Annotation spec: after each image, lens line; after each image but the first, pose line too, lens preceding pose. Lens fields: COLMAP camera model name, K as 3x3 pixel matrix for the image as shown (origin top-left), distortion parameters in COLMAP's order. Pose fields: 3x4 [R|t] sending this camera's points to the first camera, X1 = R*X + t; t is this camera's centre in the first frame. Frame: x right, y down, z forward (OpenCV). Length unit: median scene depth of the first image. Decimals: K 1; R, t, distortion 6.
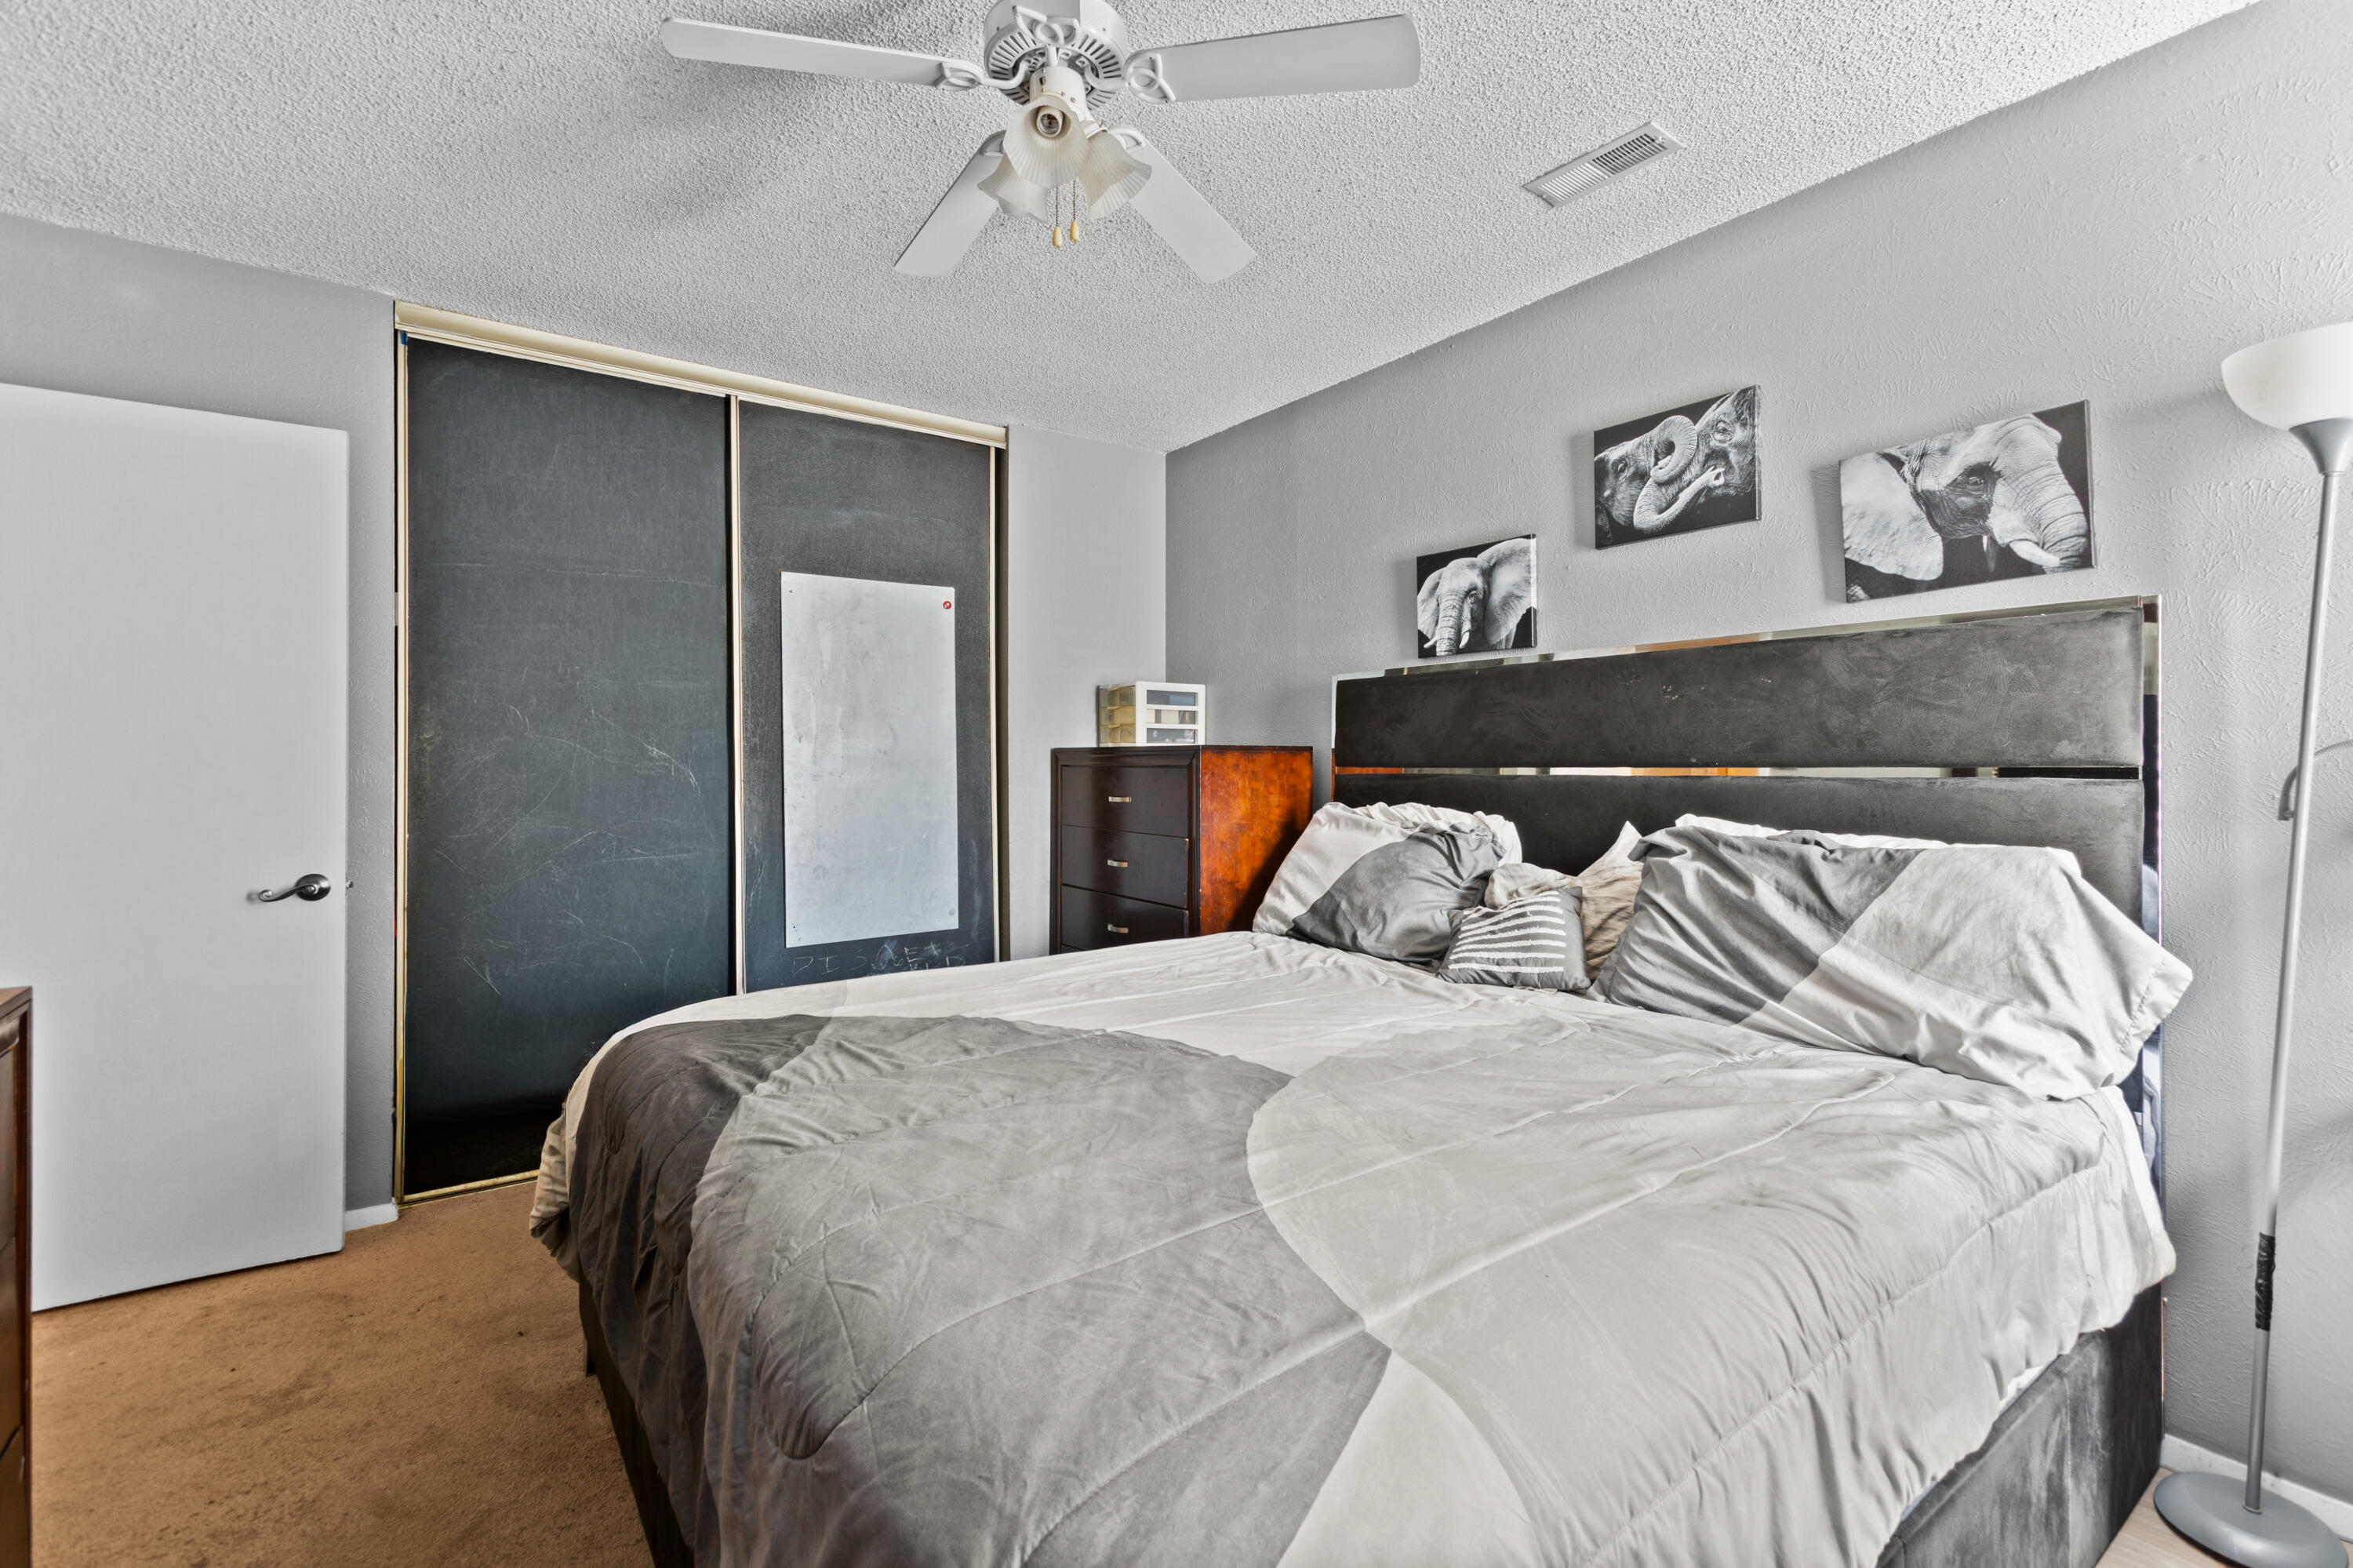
lens RADIAL K [[1051.5, 0, 1177.6], [0, 1051.5, 760.9], [0, 0, 1]] dist [-0.023807, 0.018859]
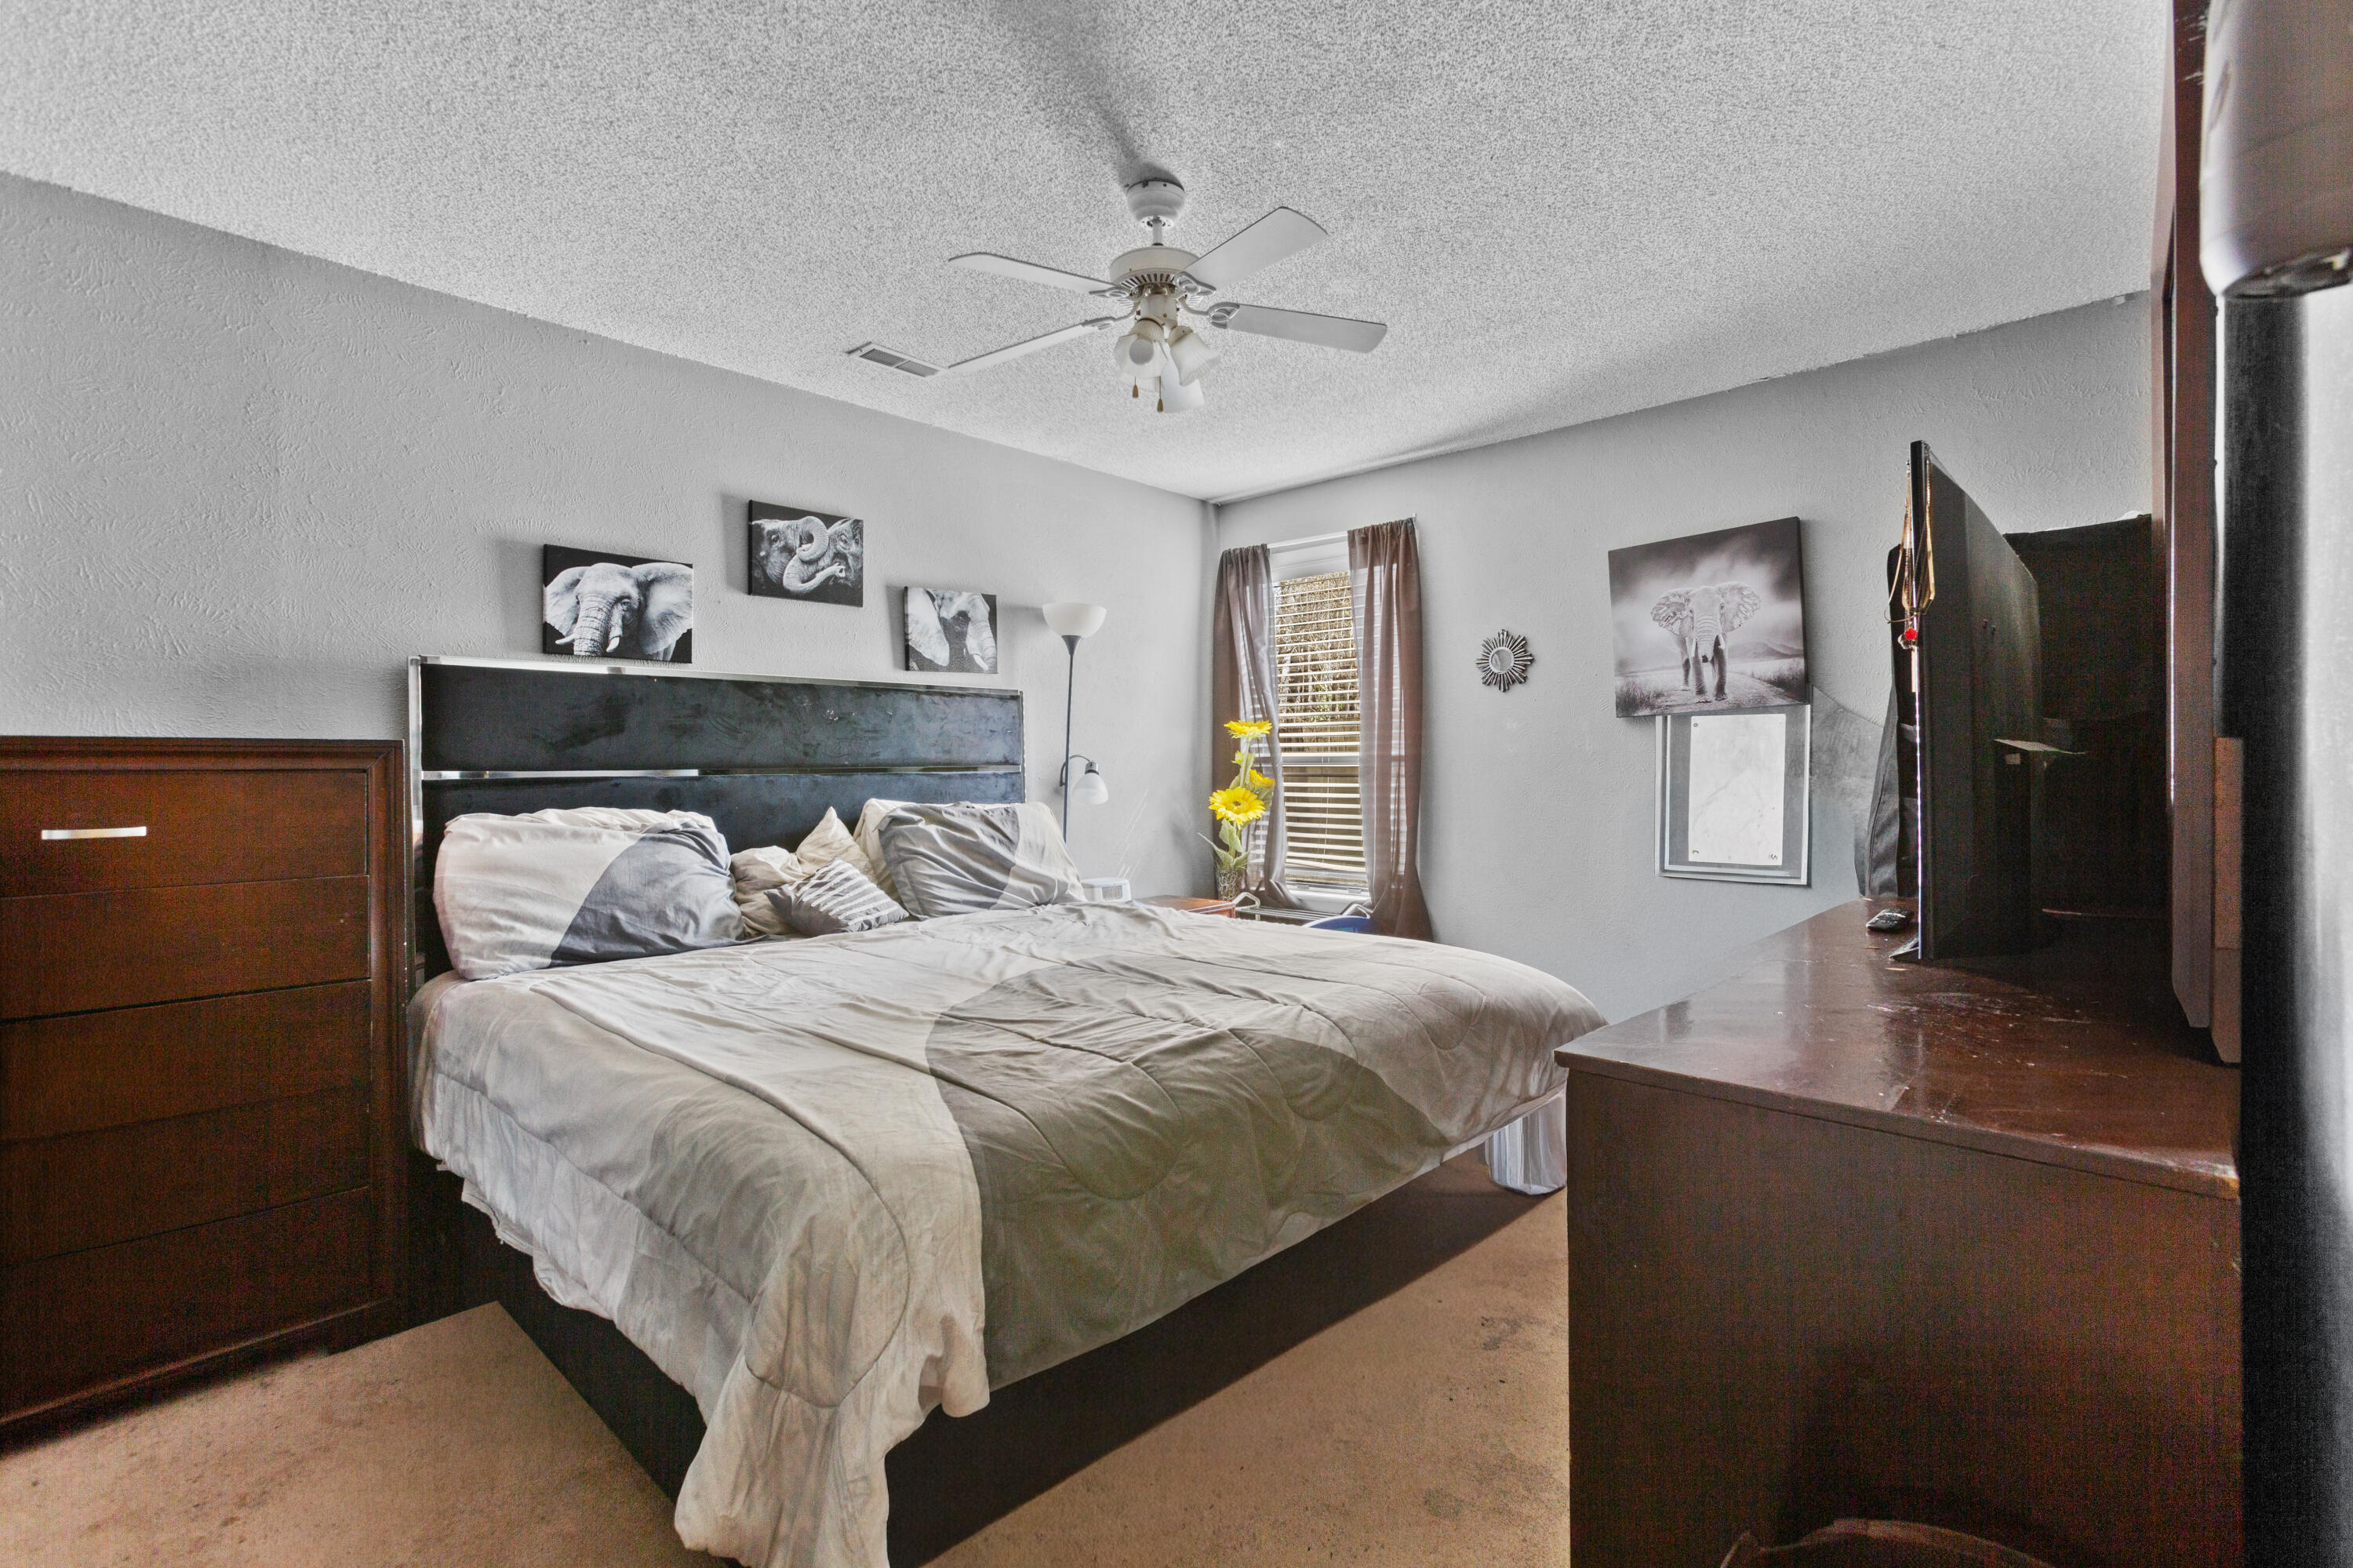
lens RADIAL K [[1051.5, 0, 1177.6], [0, 1051.5, 760.9], [0, 0, 1]] dist [-0.023807, 0.018859]
pose [[-0.195788, 0.005226, 0.980632, -0.976515], [0.004154, 0.999981, -0.004500, 0.005191], [-0.980638, 0.003192, -0.195806, 0.782258]]
